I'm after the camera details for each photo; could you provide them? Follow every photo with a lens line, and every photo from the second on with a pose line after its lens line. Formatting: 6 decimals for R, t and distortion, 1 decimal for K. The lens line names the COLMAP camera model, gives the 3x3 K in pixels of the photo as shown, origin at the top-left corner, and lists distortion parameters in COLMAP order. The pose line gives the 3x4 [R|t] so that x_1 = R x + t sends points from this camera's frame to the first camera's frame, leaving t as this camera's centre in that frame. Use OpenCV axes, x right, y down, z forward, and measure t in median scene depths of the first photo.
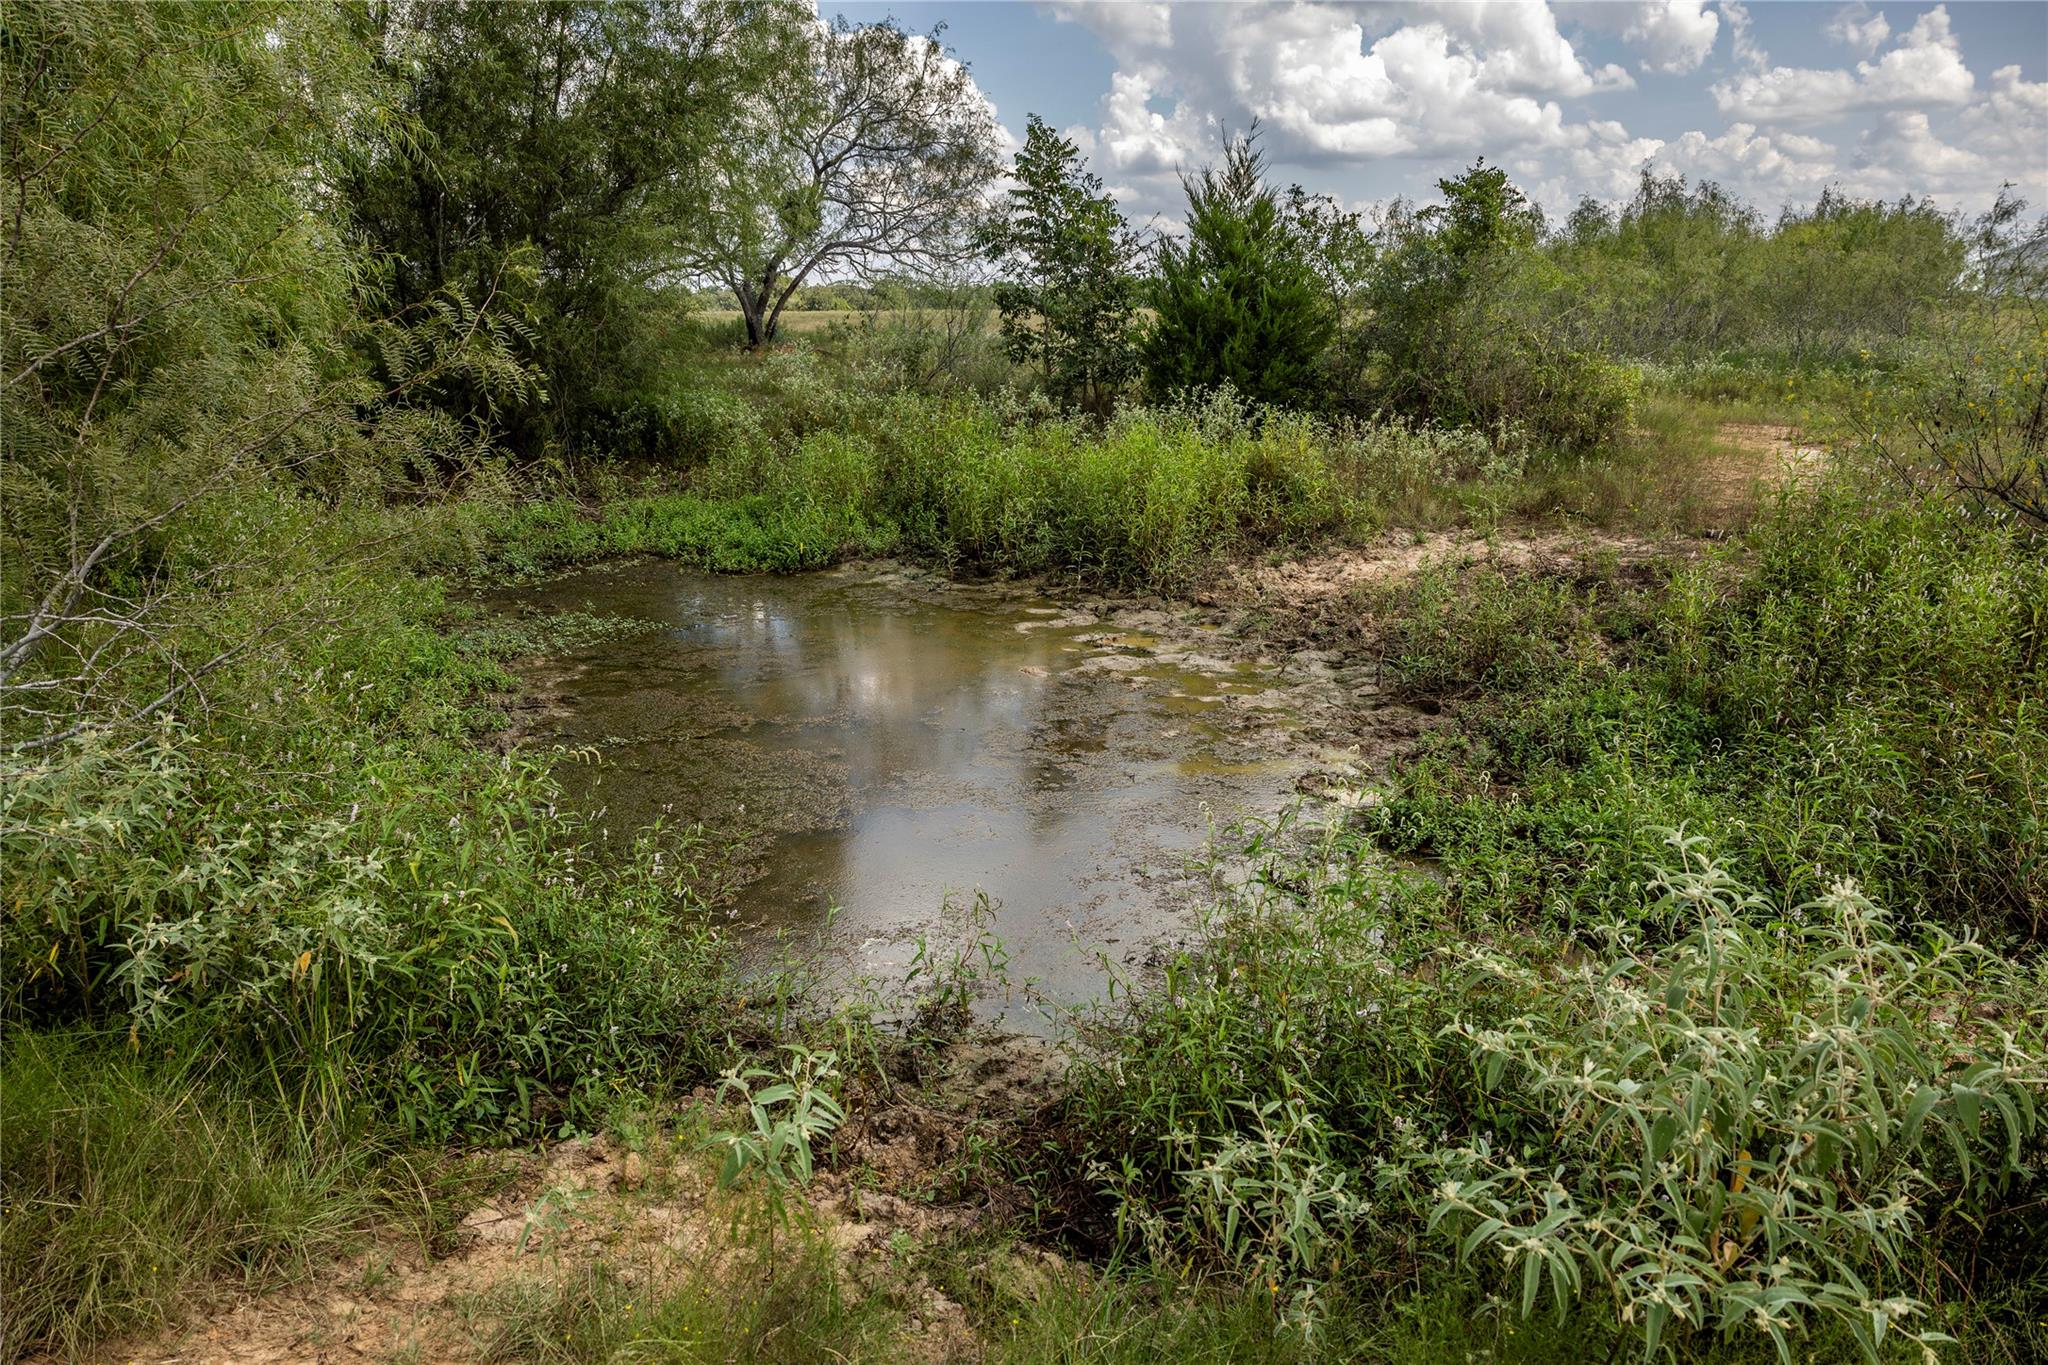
lens RADIAL K [[1393.2, 0, 1027.0], [0, 1393.2, 669.7], [0, 0, 1]] dist [-0.004106, 0.004729]
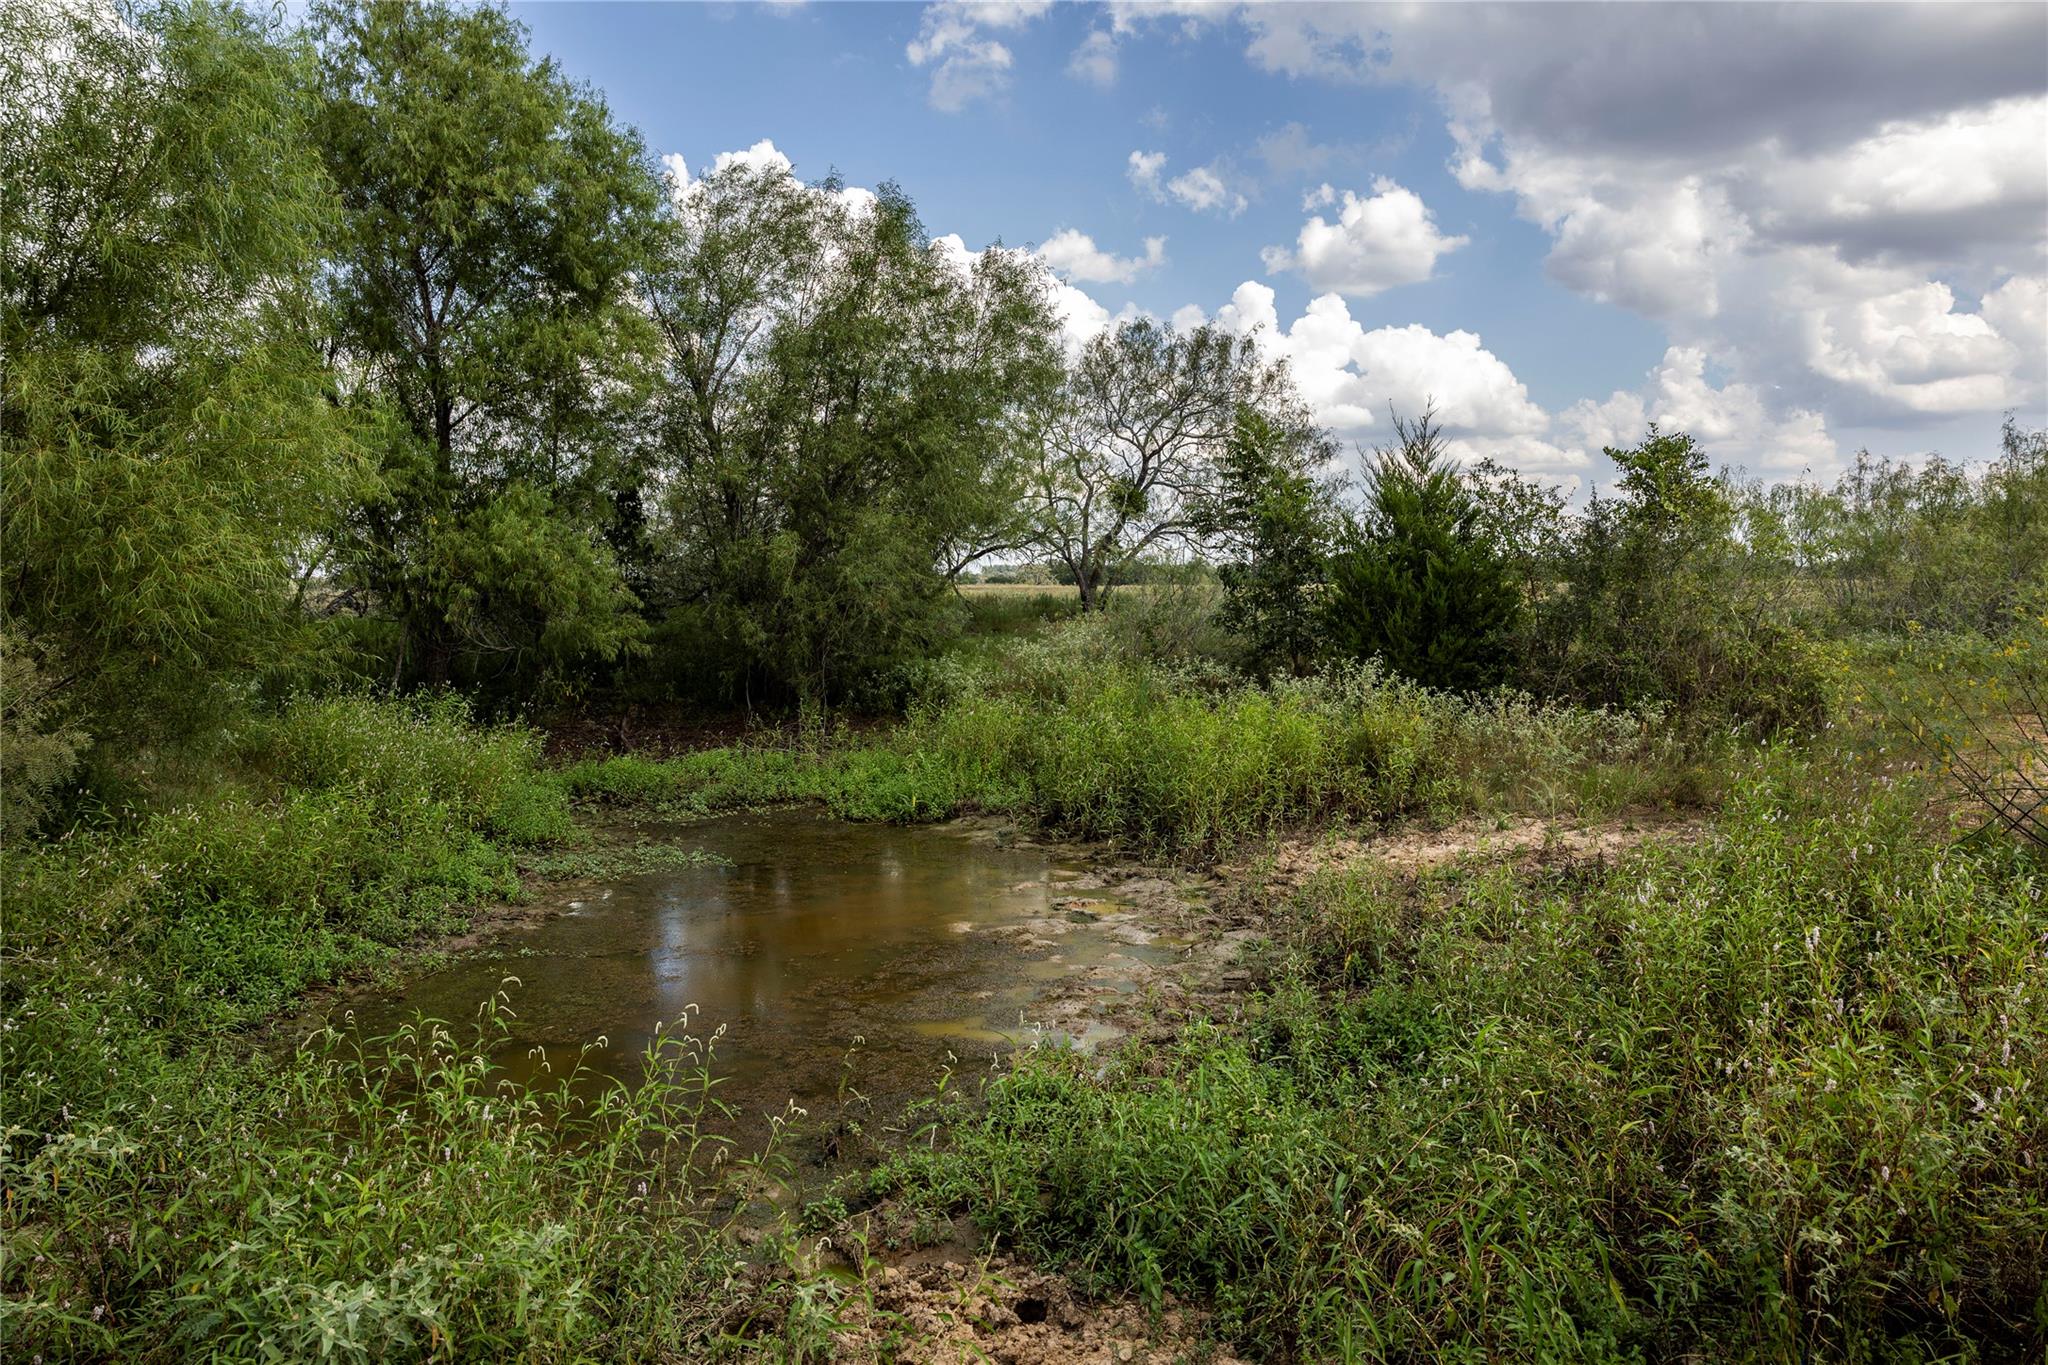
lens RADIAL K [[1393.2, 0, 1027.0], [0, 1393.2, 669.7], [0, 0, 1]] dist [-0.004106, 0.004729]
pose [[0.949192, 0.017998, -0.314181, 0.204022], [-0.077471, 0.981003, -0.177855, -0.002576], [0.305012, 0.193158, 0.932554, 0.011545]]
